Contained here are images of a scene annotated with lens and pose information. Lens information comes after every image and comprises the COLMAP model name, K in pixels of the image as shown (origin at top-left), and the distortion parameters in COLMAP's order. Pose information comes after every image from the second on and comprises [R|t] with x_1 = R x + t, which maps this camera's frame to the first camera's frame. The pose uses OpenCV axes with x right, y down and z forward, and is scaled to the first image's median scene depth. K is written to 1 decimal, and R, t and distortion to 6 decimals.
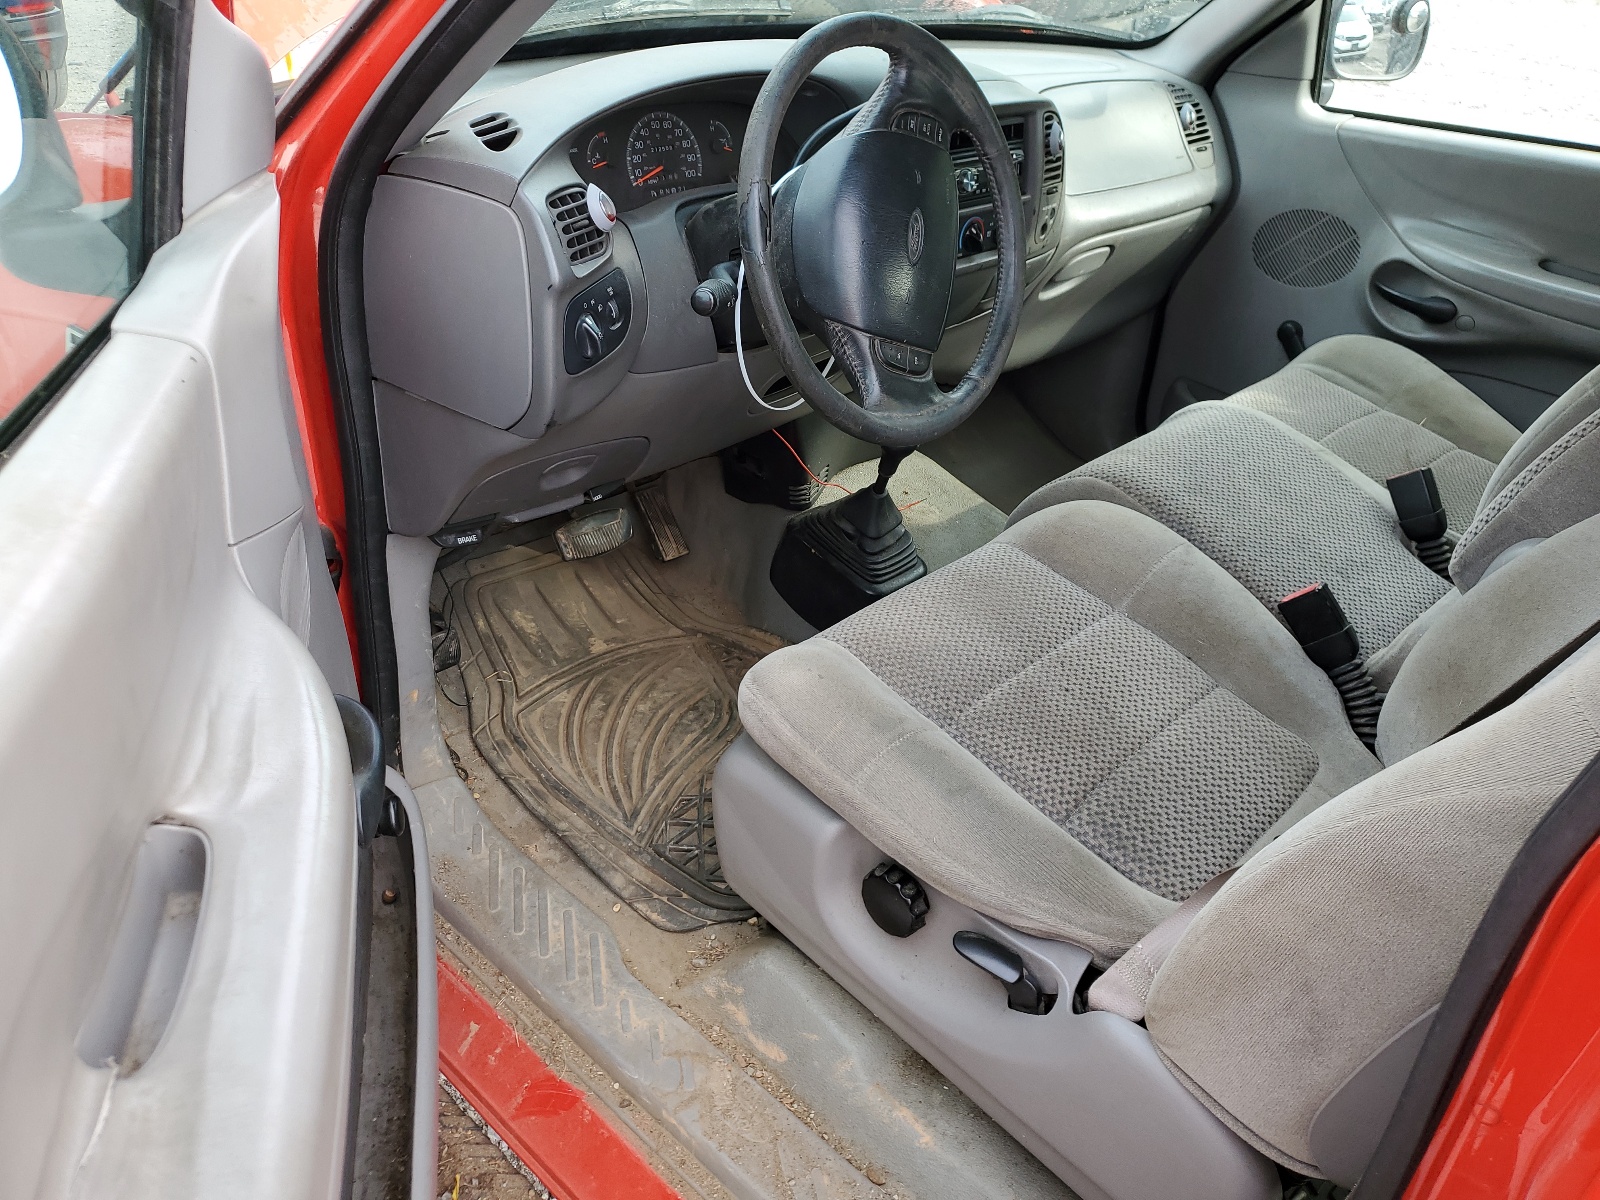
lens RADIAL K [[1222.5, 0, 800.0], [0, 1222.5, 600.0], [0, 0, 1]] dist [0.111897, -0.190460]
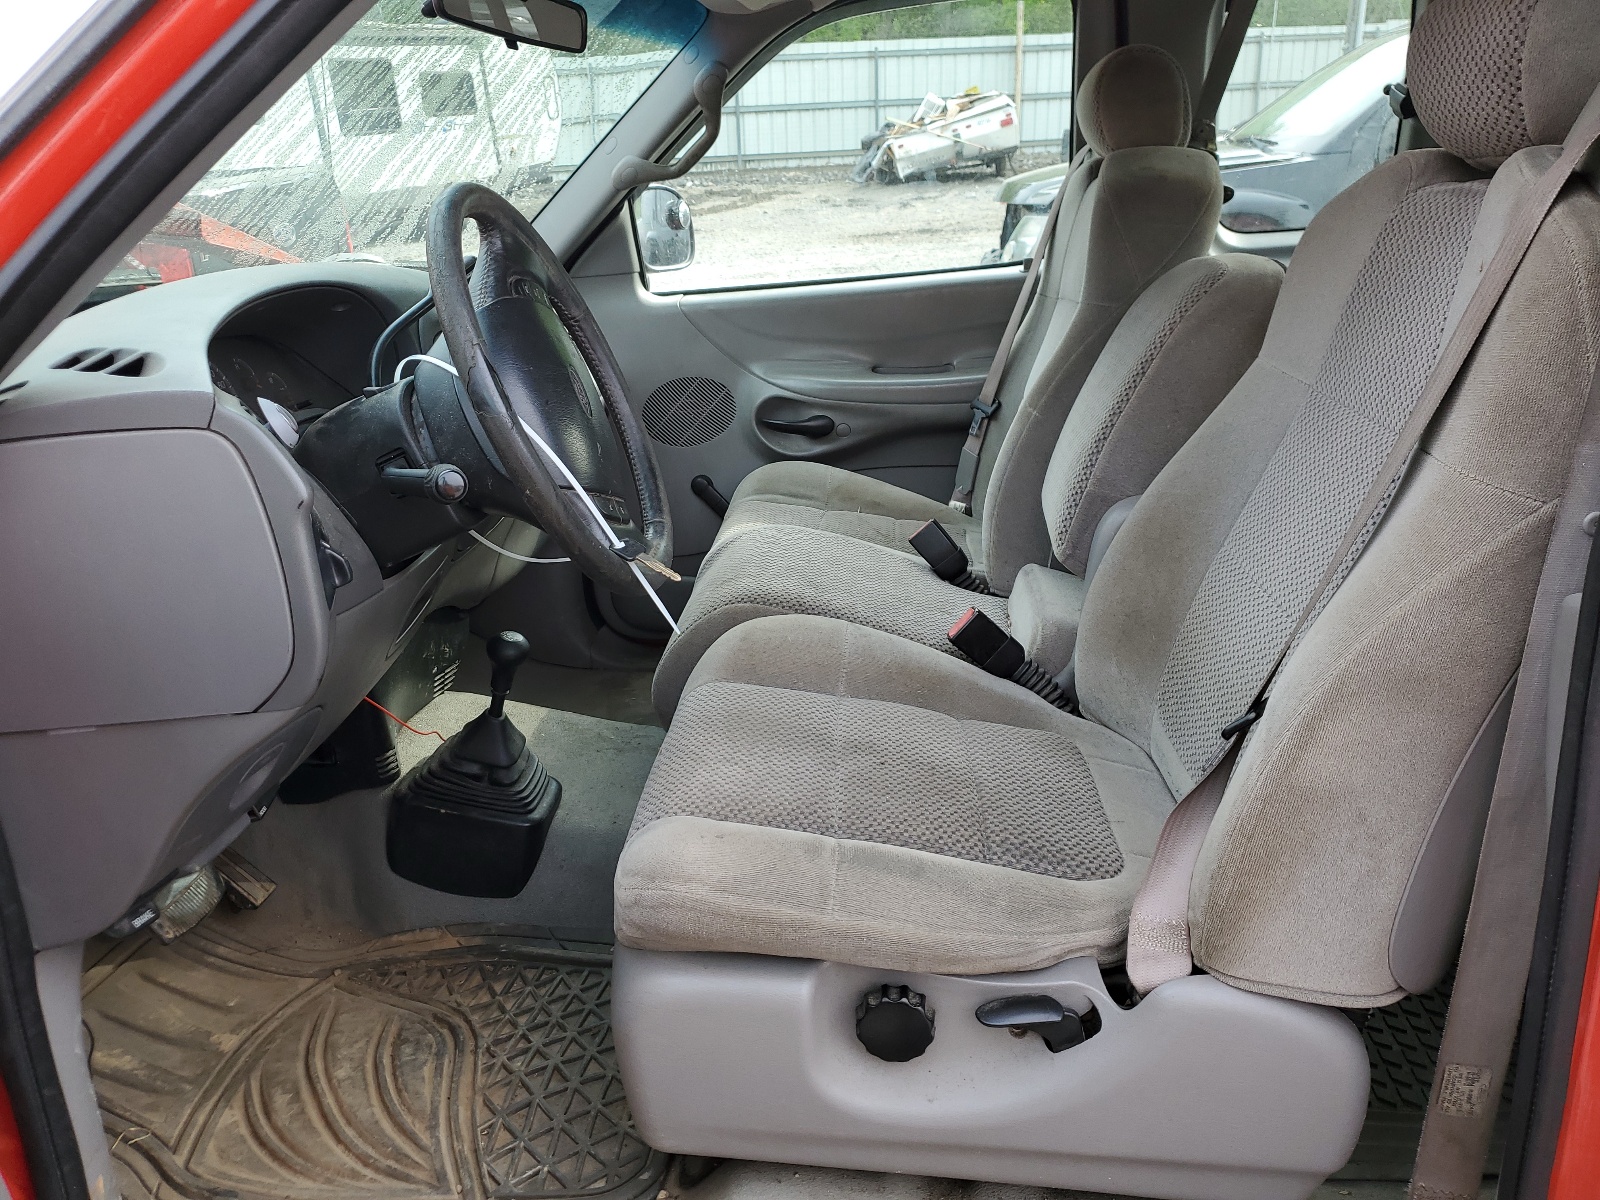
lens RADIAL K [[1238.1, 0, 800.0], [0, 1238.1, 600.0], [0, 0, 1]] dist [0.010595, 0.005925]
pose [[0.770670, -0.309677, 0.556928, -0.246371], [0.422350, 0.902669, -0.082519, 0.004235], [-0.477167, 0.298813, 0.826451, 0.113180]]
